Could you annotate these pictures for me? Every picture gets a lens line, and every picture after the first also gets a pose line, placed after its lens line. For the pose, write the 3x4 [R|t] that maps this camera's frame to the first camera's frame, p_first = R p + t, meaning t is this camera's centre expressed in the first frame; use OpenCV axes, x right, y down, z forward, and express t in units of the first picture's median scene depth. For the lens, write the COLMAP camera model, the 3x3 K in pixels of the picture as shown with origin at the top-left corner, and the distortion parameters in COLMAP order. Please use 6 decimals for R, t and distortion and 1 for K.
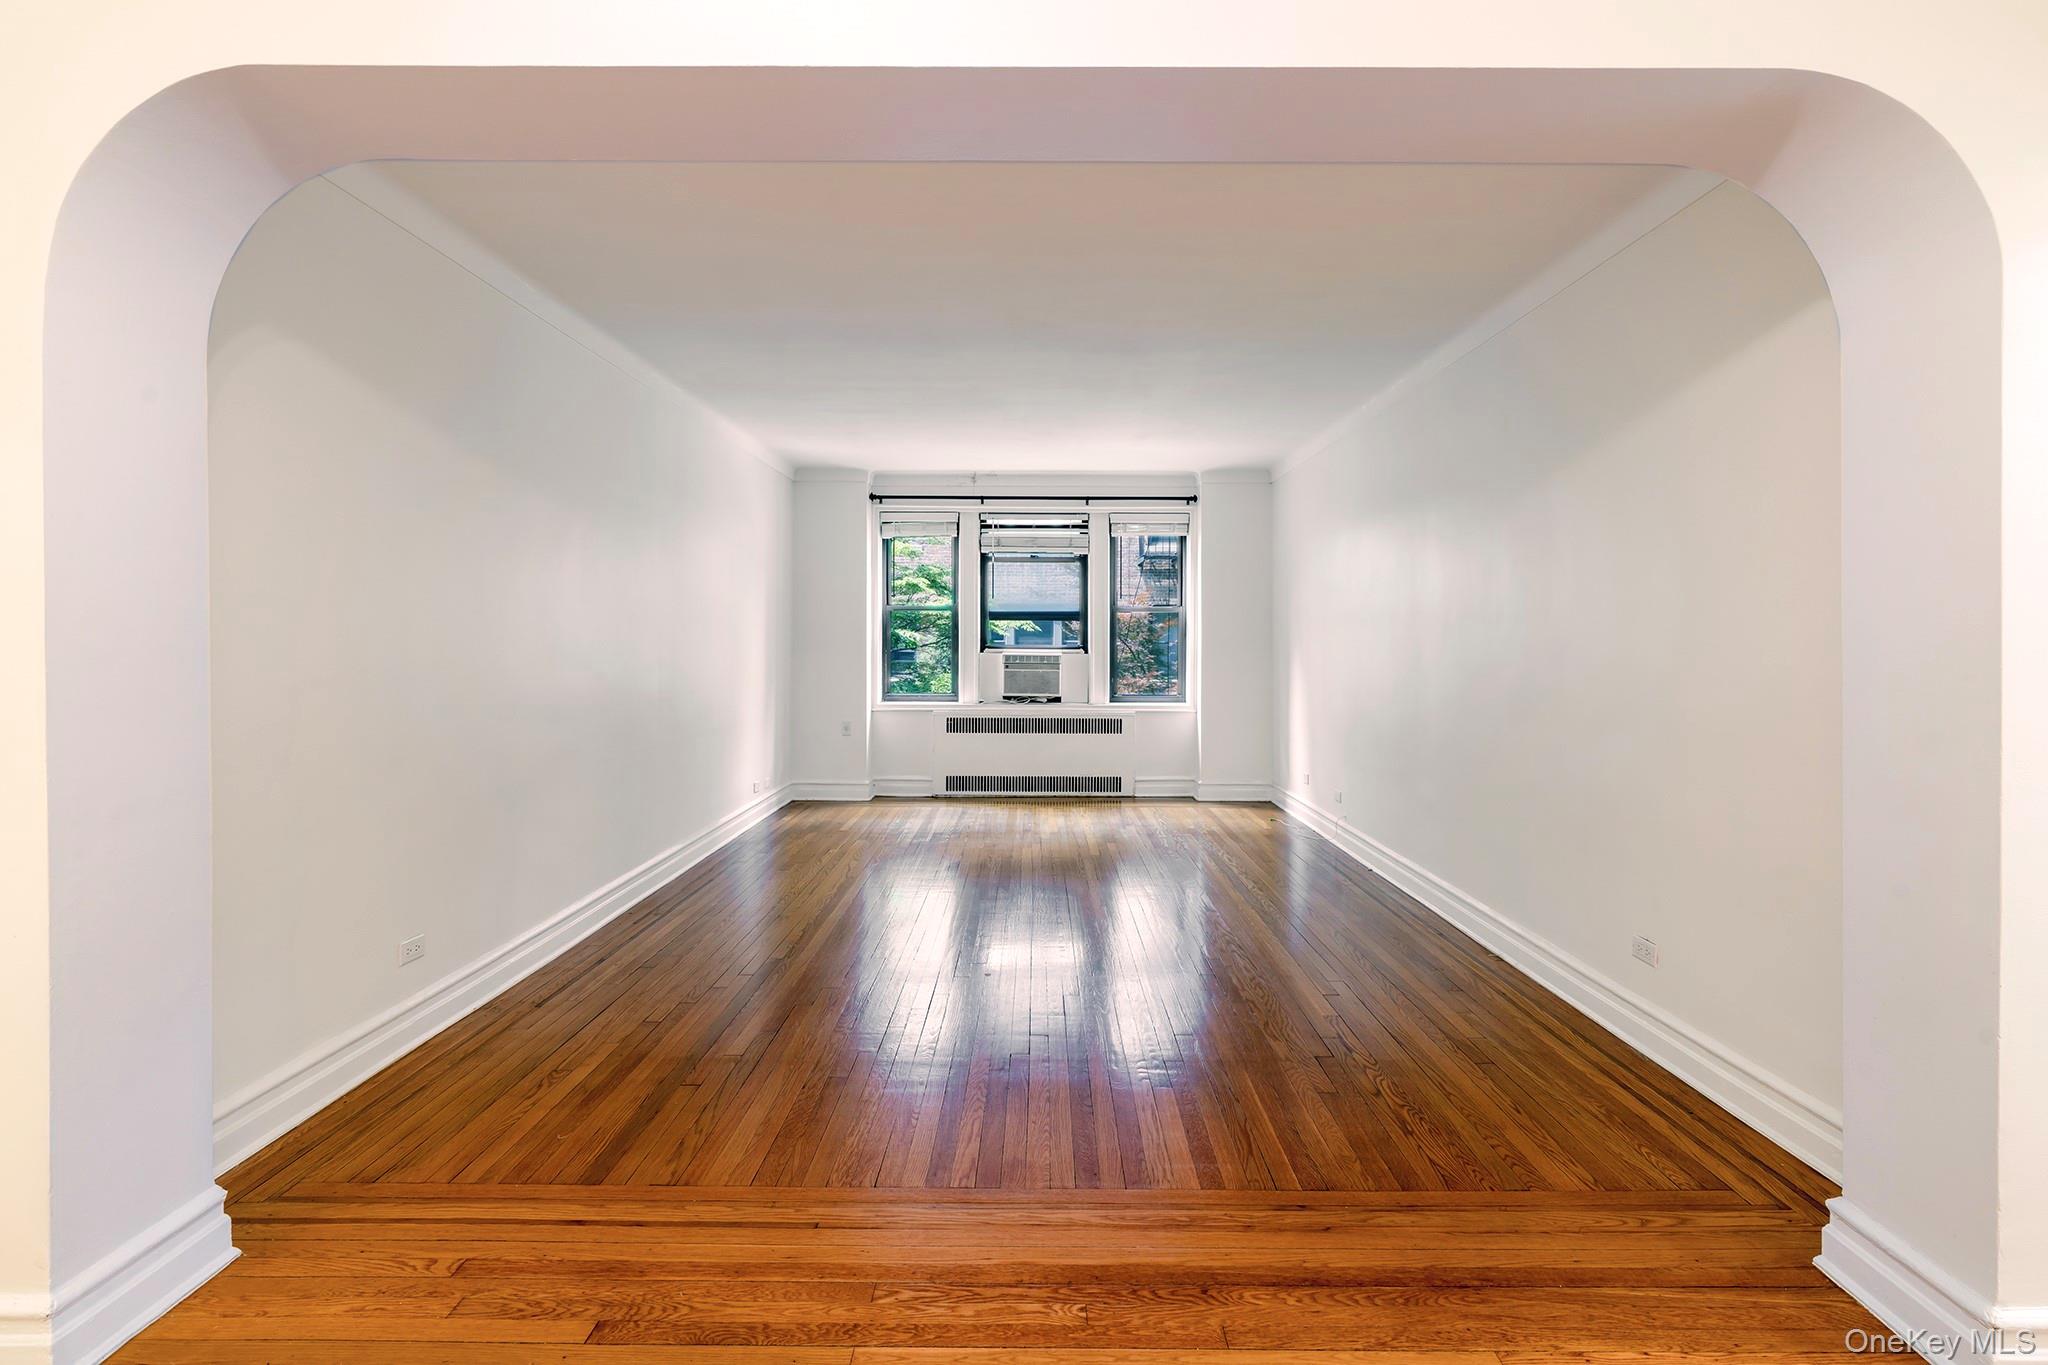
lens RADIAL K [[967.6, 0, 1012.1], [0, 967.6, 656.9], [0, 0, 1]] dist [-0.002203, 0.001091]
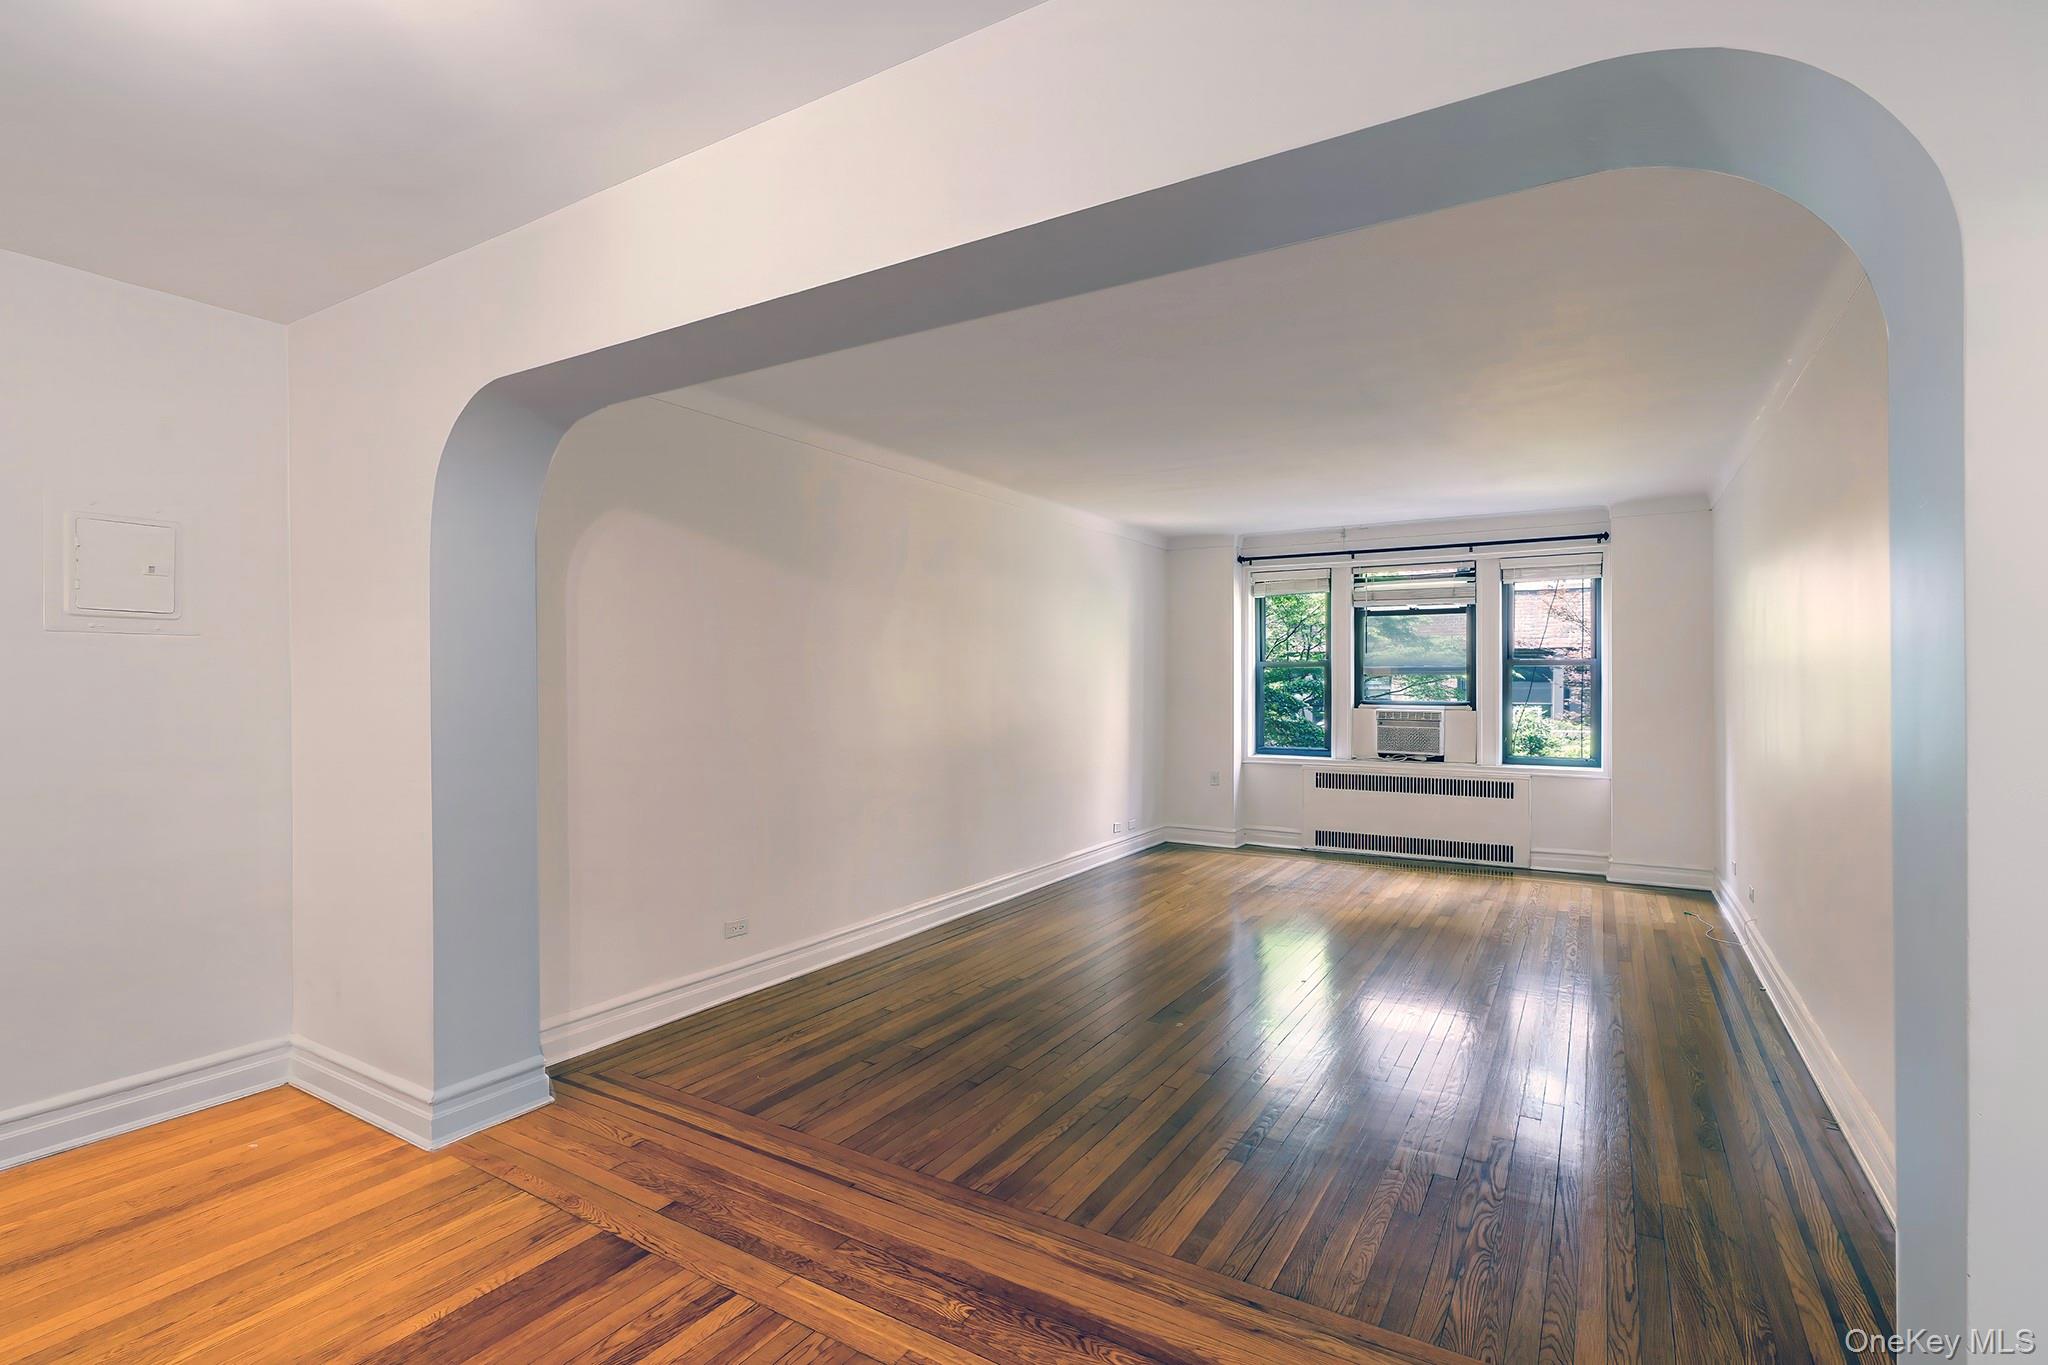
lens RADIAL K [[923.0, 0, 1024.0], [0, 923.0, 682.5], [0, 0, 1]] dist [-0.002985, -0.000001]
pose [[0.864184, -0.001532, -0.503174, 0.170566], [-0.007778, 0.999835, -0.016403, -0.014308], [0.503116, 0.018089, 0.864030, 0.017395]]
